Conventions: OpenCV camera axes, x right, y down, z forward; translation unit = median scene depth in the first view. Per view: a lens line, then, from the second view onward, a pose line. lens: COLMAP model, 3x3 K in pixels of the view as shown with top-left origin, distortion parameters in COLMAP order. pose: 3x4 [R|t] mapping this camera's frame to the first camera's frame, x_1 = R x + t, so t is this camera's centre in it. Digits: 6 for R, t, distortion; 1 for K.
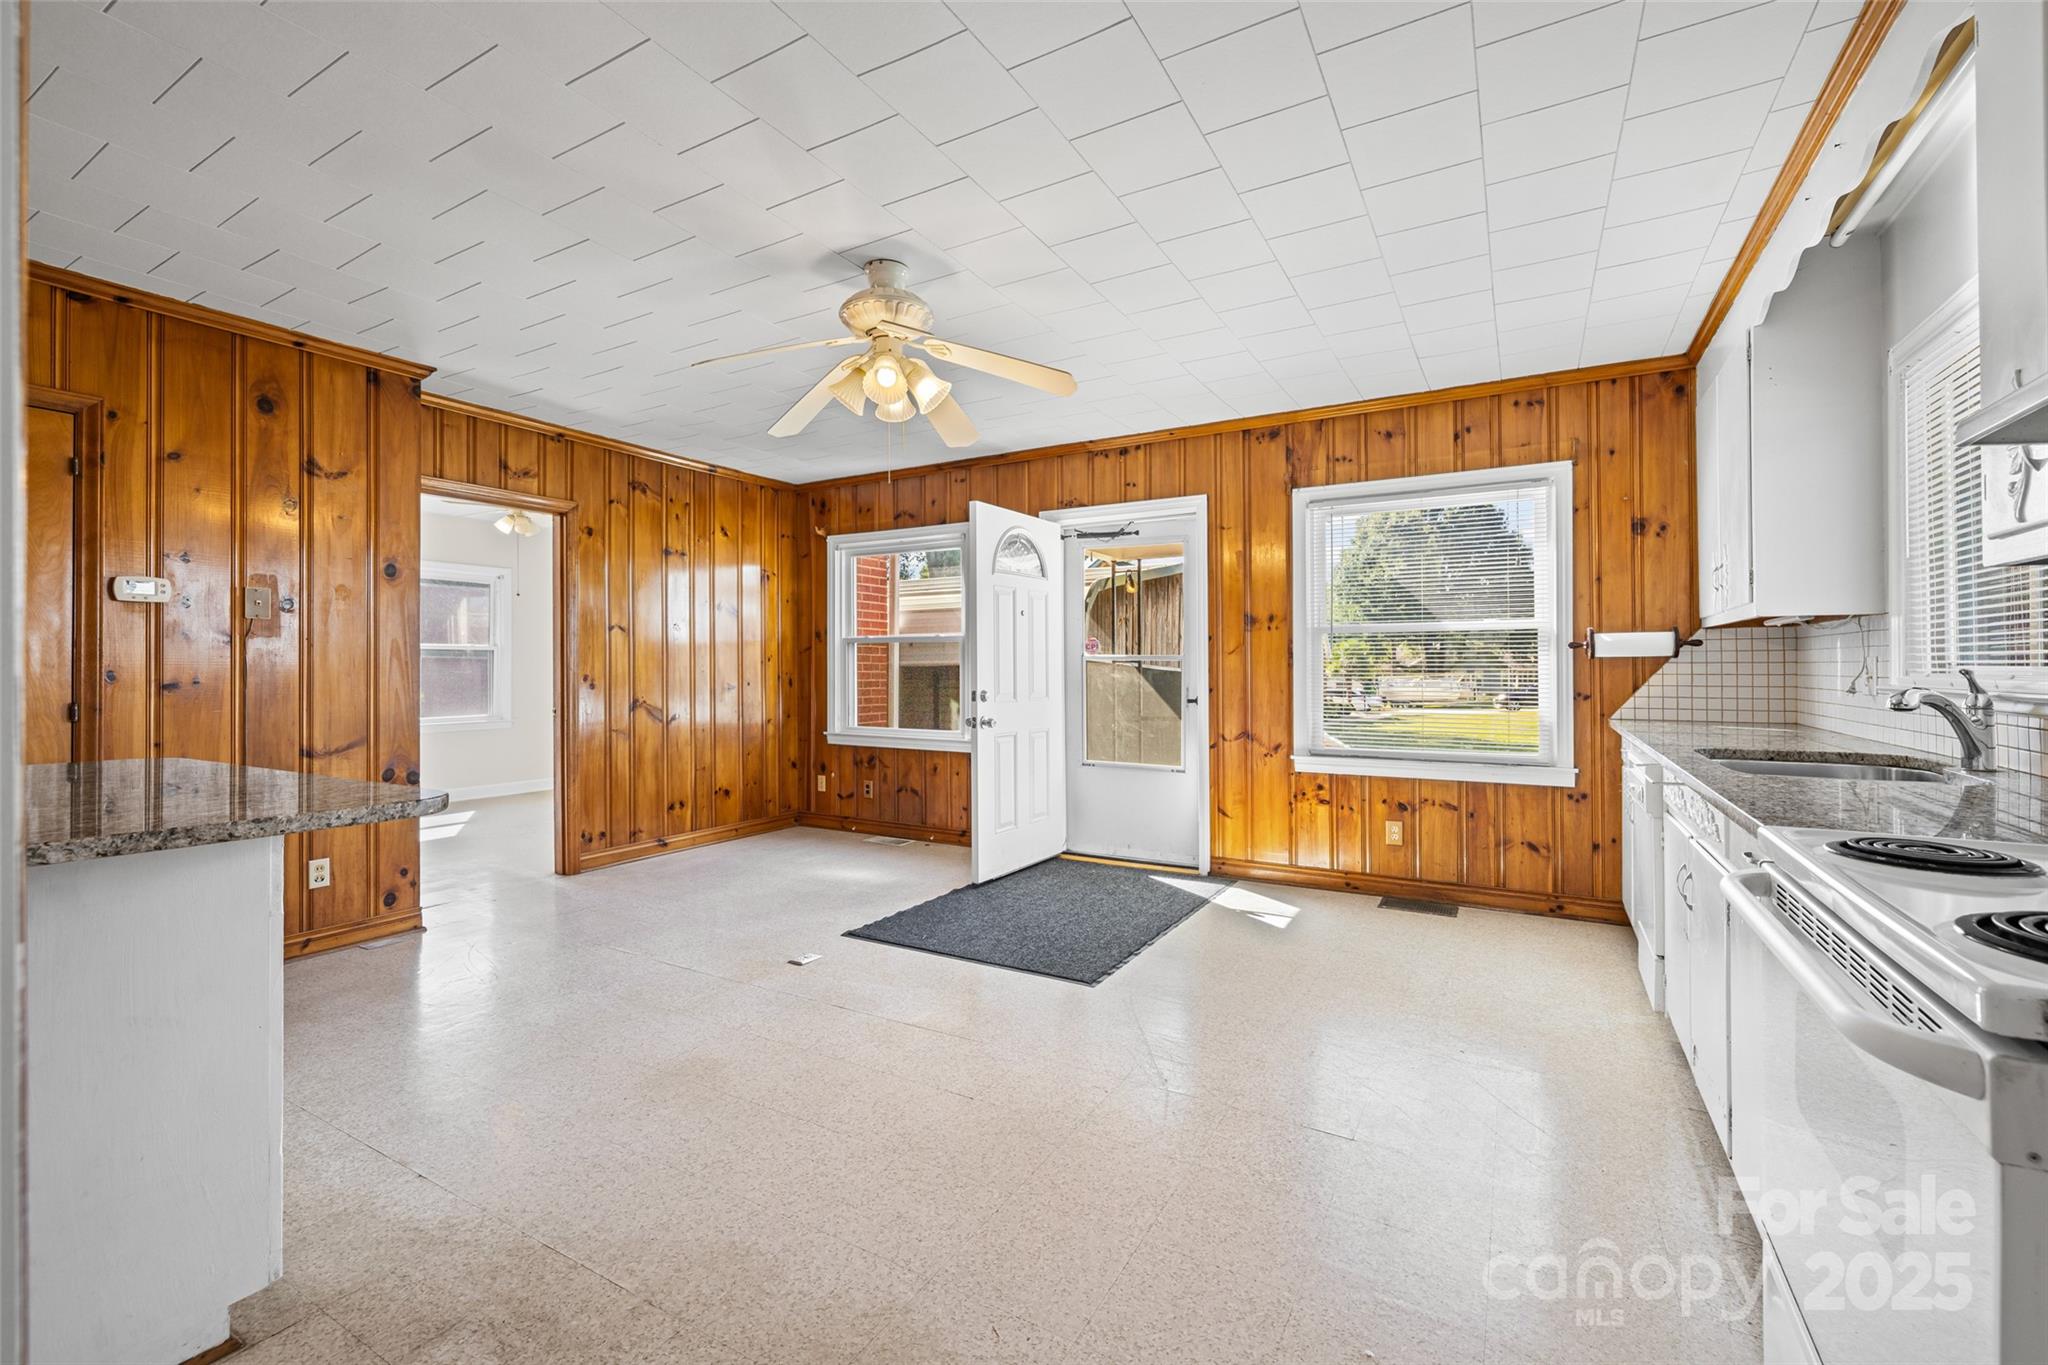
lens RADIAL K [[863.4, 0, 1021.0], [0, 863.4, 670.1], [0, 0, 1]] dist [-0.000757, 0.000107]
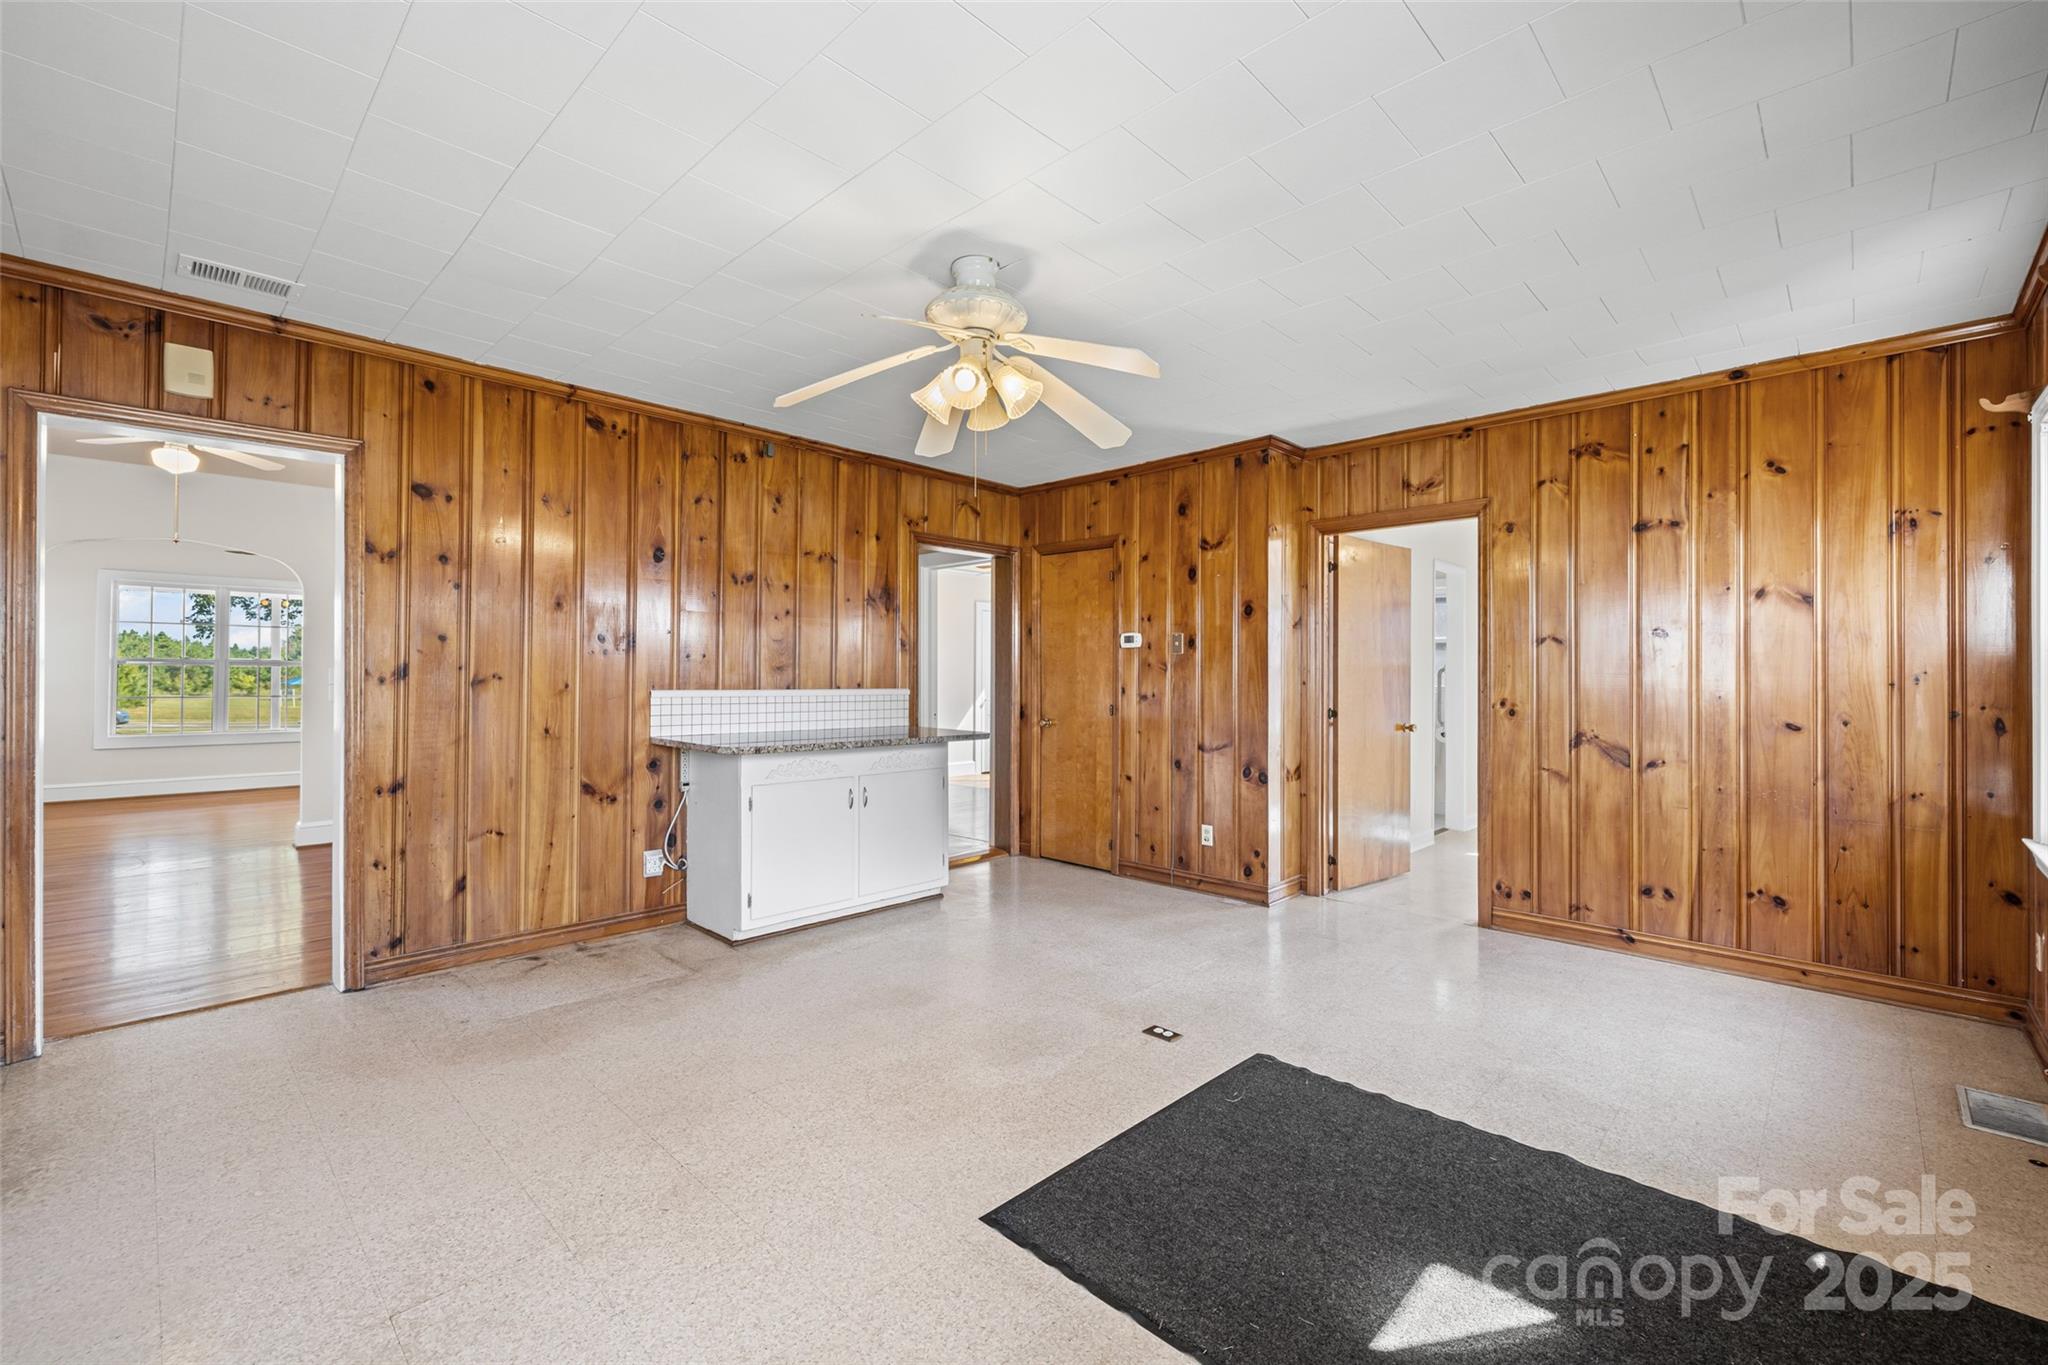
lens RADIAL K [[863.4, 0, 1021.0], [0, 863.4, 670.1], [0, 0, 1]] dist [-0.000757, 0.000107]
pose [[-0.241627, -0.006049, -0.970350, 0.431038], [-0.005559, 0.999973, -0.004850, -0.015157], [0.970353, 0.004222, -0.241654, 0.743456]]
